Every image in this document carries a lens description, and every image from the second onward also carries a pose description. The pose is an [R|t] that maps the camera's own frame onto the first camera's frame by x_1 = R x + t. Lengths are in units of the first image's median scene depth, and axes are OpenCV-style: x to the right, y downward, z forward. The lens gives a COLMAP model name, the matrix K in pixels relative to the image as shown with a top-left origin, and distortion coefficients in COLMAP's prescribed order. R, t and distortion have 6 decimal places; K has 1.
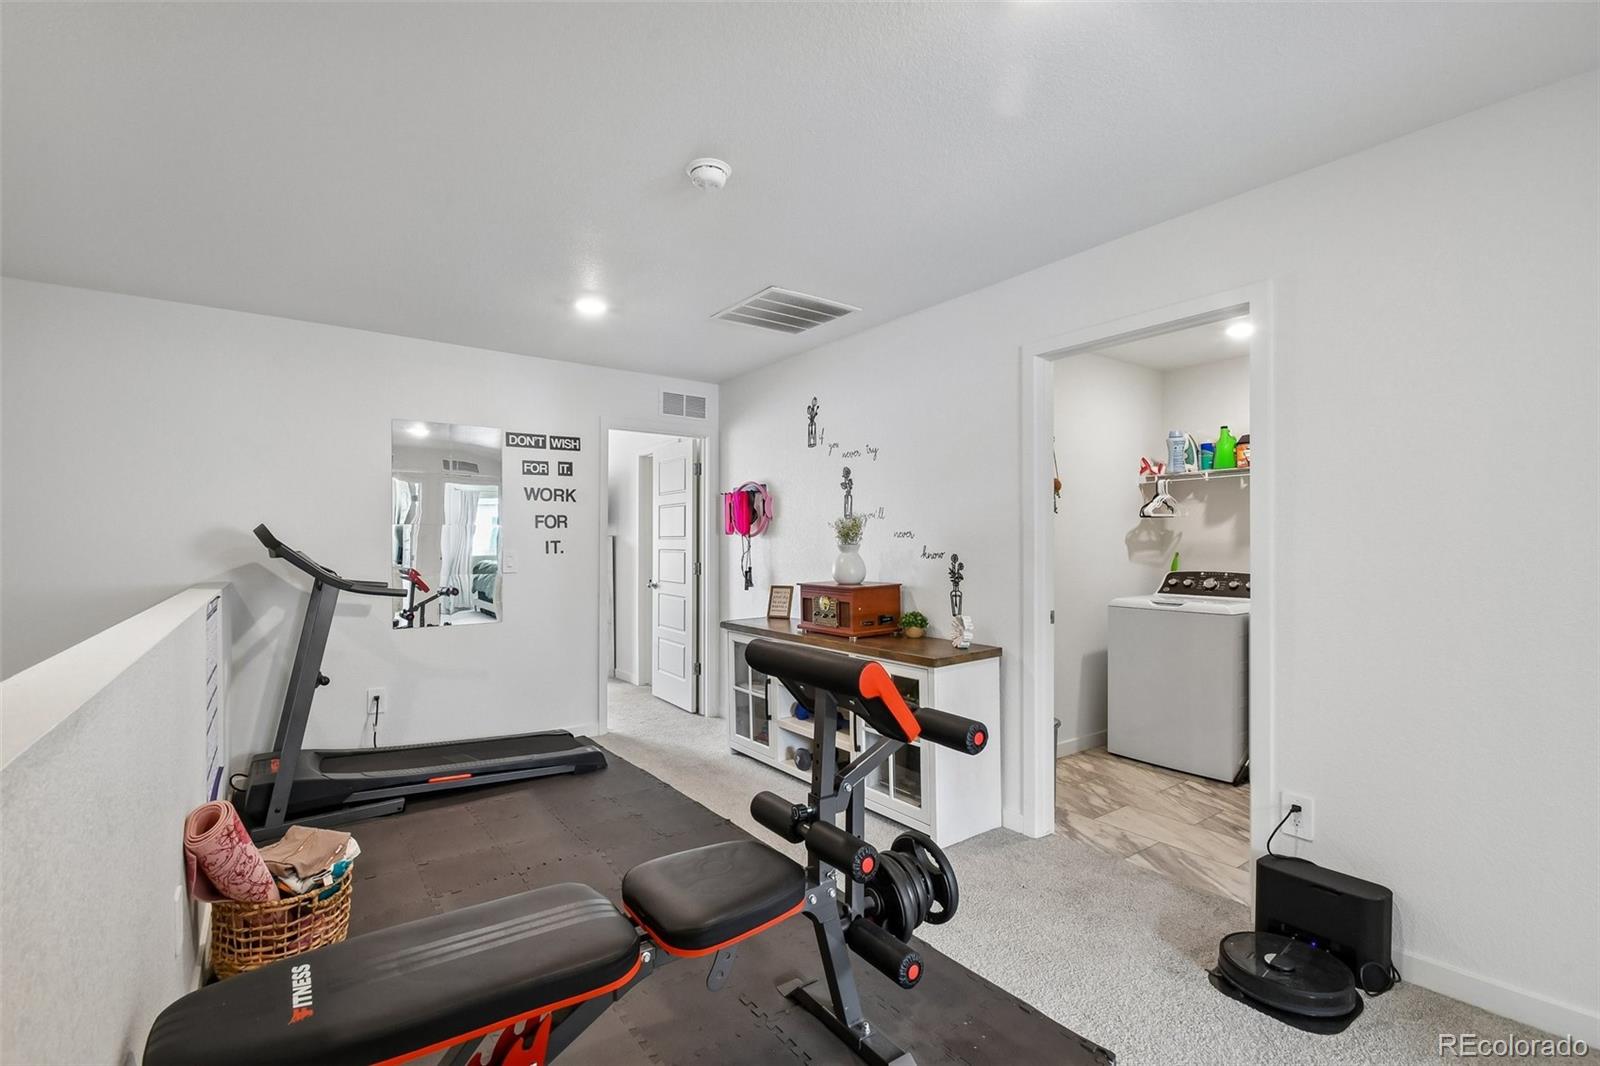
lens RADIAL K [[718.5, 0, 770.5], [0, 718.5, 536.3], [0, 0, 1]] dist [-0.000079, -0.000079]
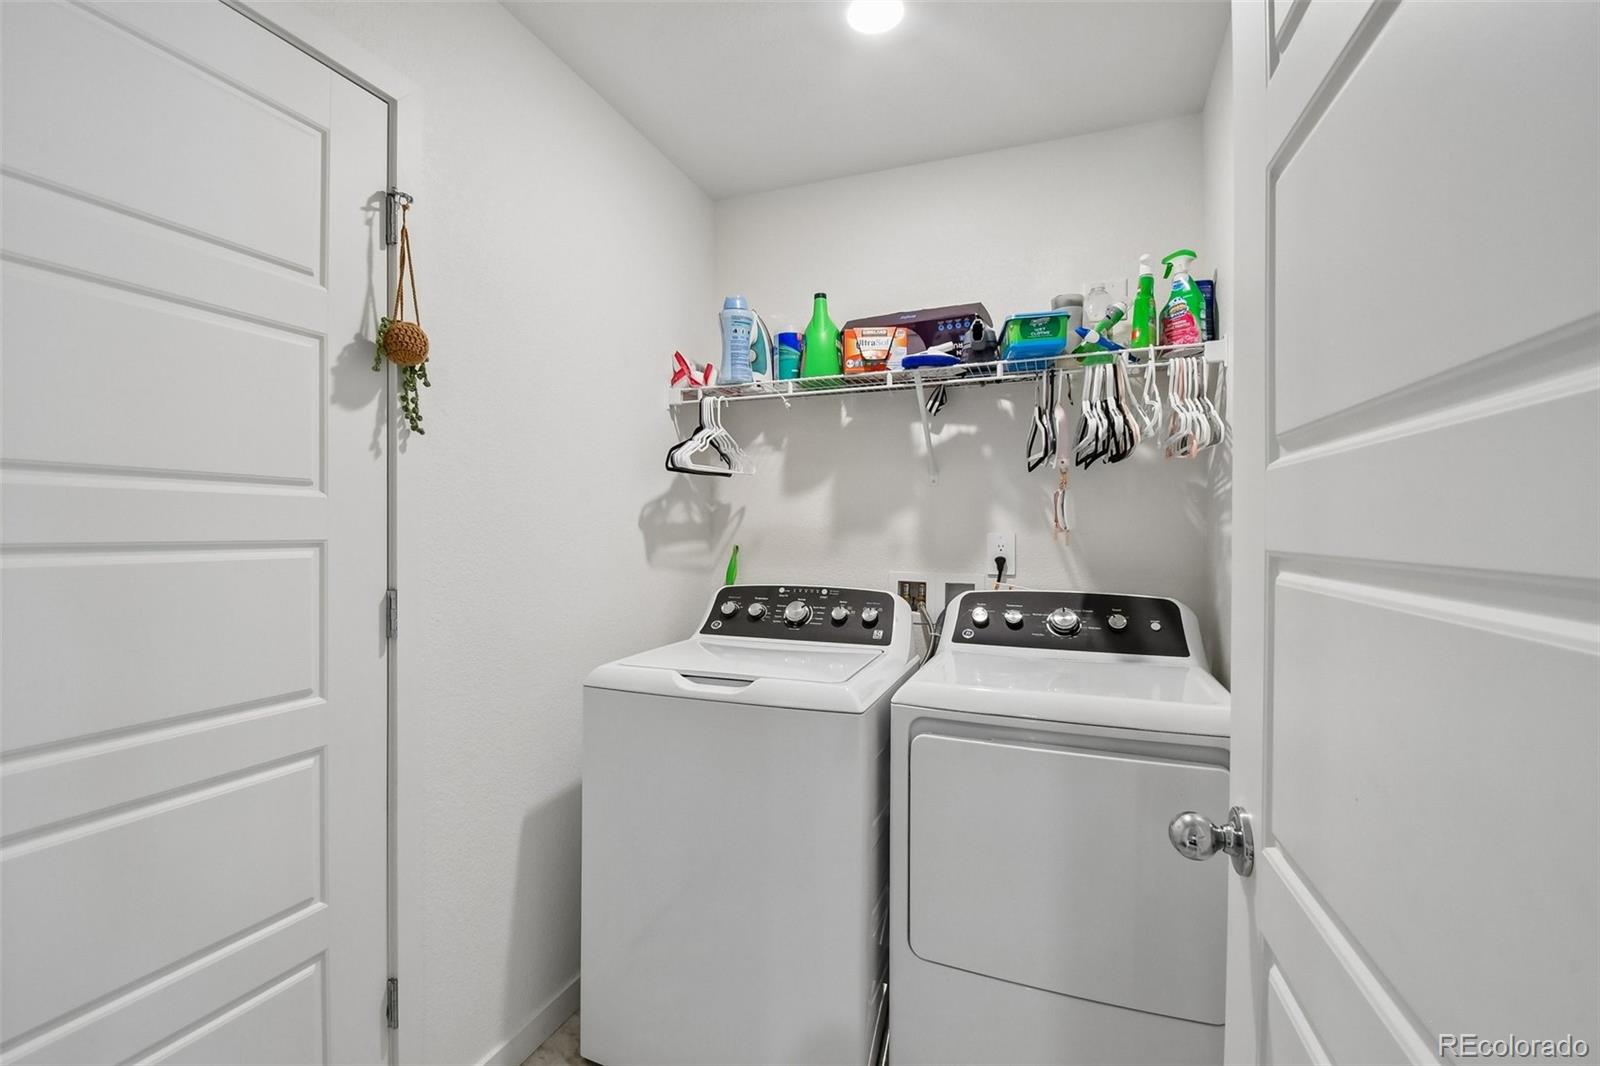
lens RADIAL K [[718.5, 0, 770.5], [0, 718.5, 536.3], [0, 0, 1]] dist [-0.000079, -0.000079]
pose [[0.846010, -0.001851, 0.533164, 0.320167], [-0.007452, 0.999855, 0.015295, 0.007818], [-0.533115, -0.016913, 0.845874, 0.566055]]
